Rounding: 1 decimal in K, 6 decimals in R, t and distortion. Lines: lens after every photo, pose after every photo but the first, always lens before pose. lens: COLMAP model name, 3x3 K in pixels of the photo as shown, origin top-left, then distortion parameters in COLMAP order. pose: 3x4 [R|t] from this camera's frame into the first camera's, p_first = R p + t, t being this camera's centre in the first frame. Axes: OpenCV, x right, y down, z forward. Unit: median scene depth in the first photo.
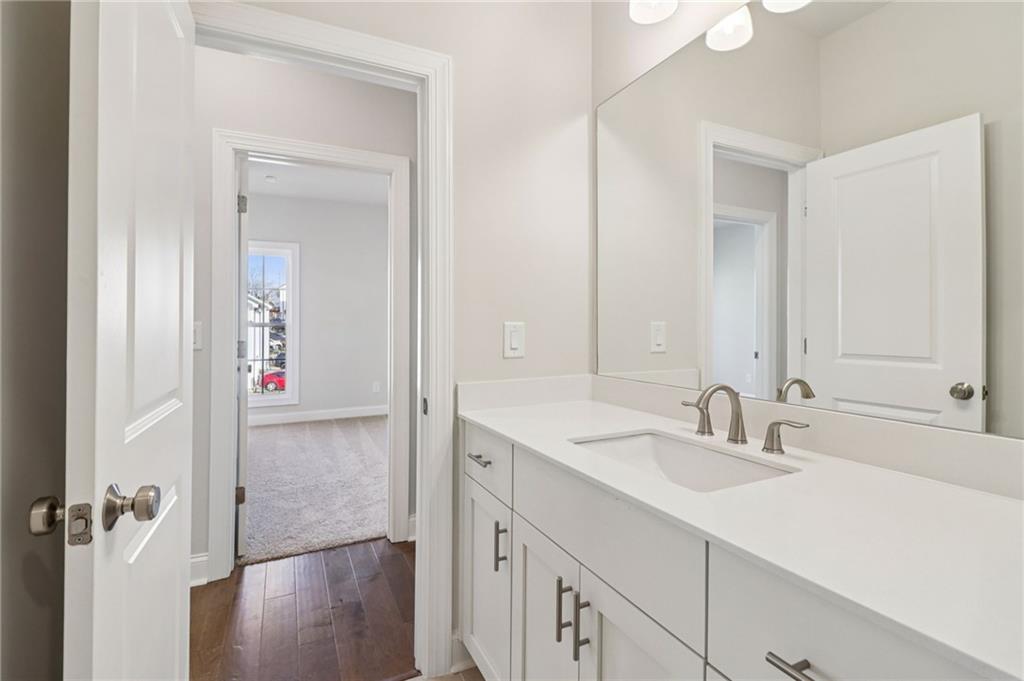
lens RADIAL K [[480.0, 0, 515.4], [0, 480.0, 321.9], [0, 0, 1]] dist [-0.024781, -0.001308]
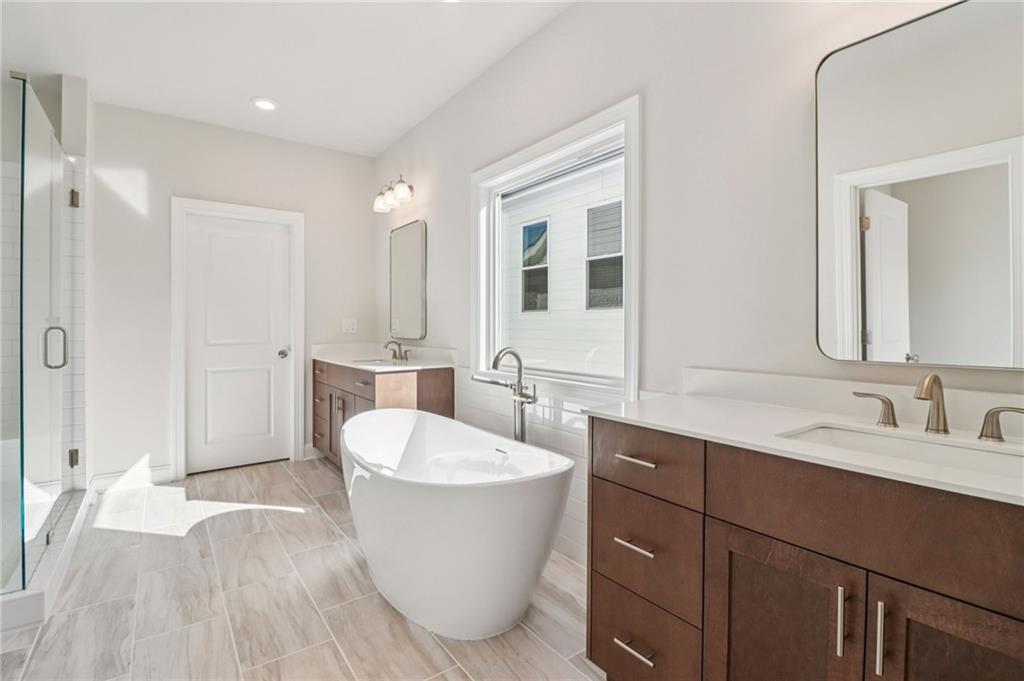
lens RADIAL K [[480.0, 0, 515.4], [0, 480.0, 321.9], [0, 0, 1]] dist [-0.024781, -0.001308]
pose [[0.982671, -0.001363, 0.185354, -0.613262], [-0.000846, 0.999930, 0.011838, 0.002367], [-0.185357, -0.011790, 0.982600, 0.170125]]
